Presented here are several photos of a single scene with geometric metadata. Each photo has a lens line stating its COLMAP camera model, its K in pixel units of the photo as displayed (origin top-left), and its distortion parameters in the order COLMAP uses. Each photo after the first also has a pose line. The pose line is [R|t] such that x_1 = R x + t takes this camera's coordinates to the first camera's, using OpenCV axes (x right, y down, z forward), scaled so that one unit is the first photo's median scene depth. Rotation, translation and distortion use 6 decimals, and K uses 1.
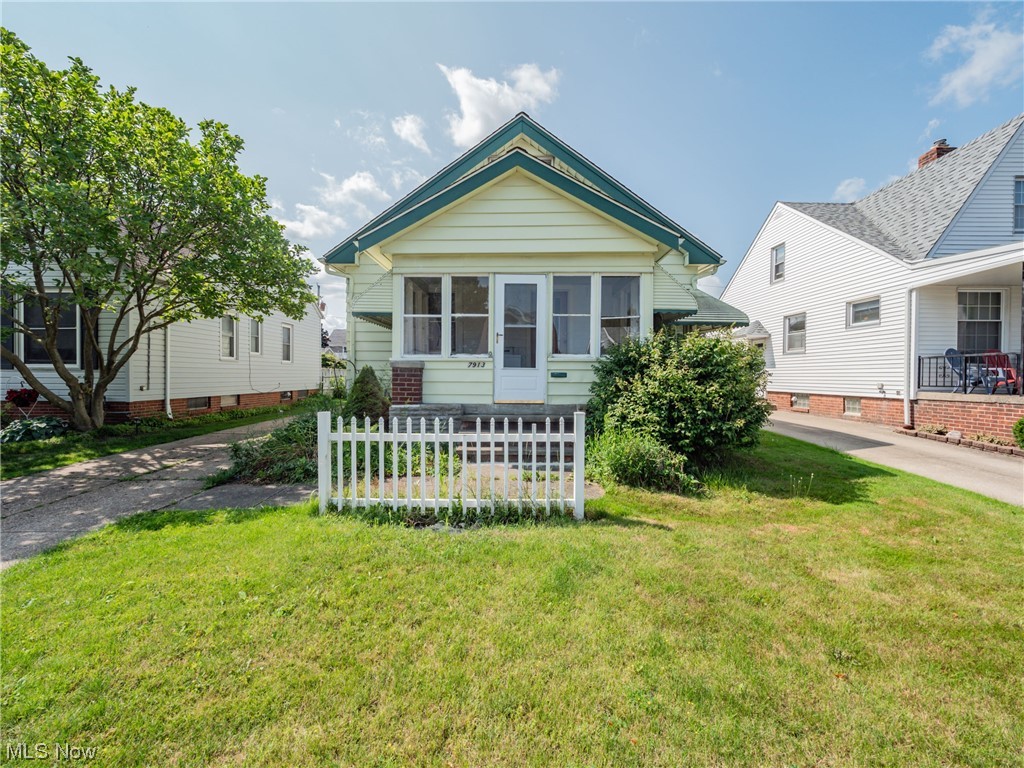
lens RADIAL K [[445.9, 0, 516.0], [0, 445.9, 379.7], [0, 0, 1]] dist [-0.005953, -0.002276]
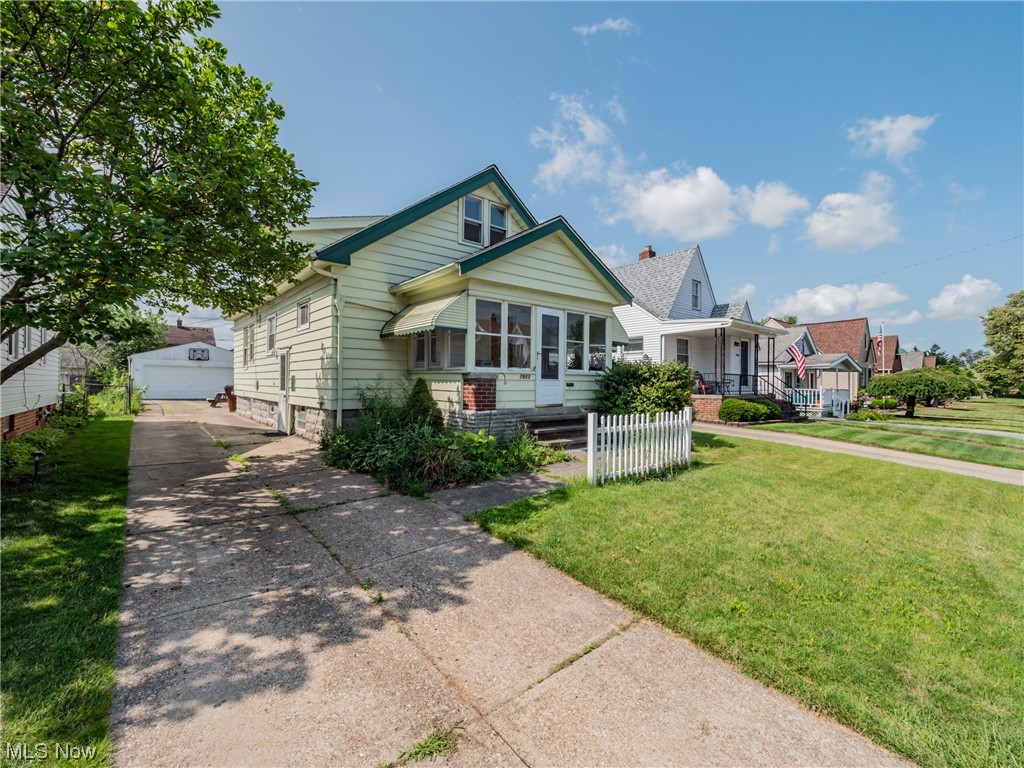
lens RADIAL K [[445.9, 0, 530.9], [0, 445.9, 385.4], [0, 0, 1]] dist [-0.005953, -0.002276]
pose [[0.739425, -0.002771, 0.673234, -0.916057], [0.004879, 0.999987, -0.001242, -0.007332], [-0.673222, 0.004203, 0.739429, 0.066894]]
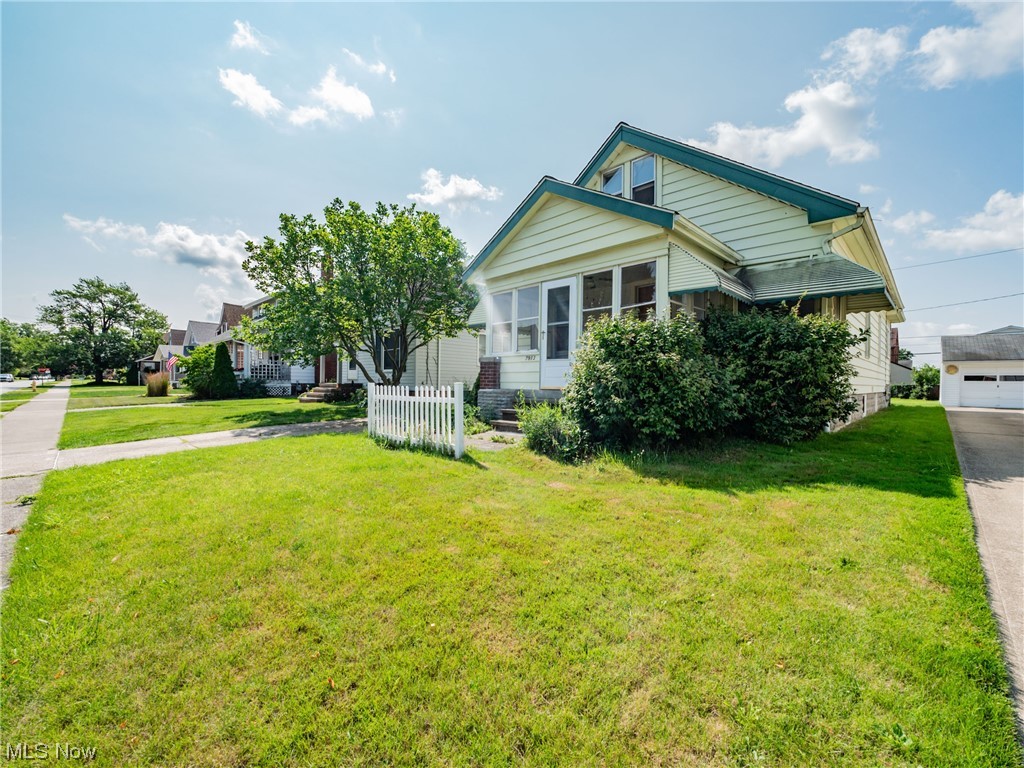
lens RADIAL K [[445.9, 0, 510.6], [0, 445.9, 387.1], [0, 0, 1]] dist [-0.005953, -0.002276]
pose [[0.716793, 0.004151, -0.697274, 0.736997], [-0.018783, 0.999734, -0.013358, 0.065016], [0.697033, 0.022672, 0.716680, 0.075735]]
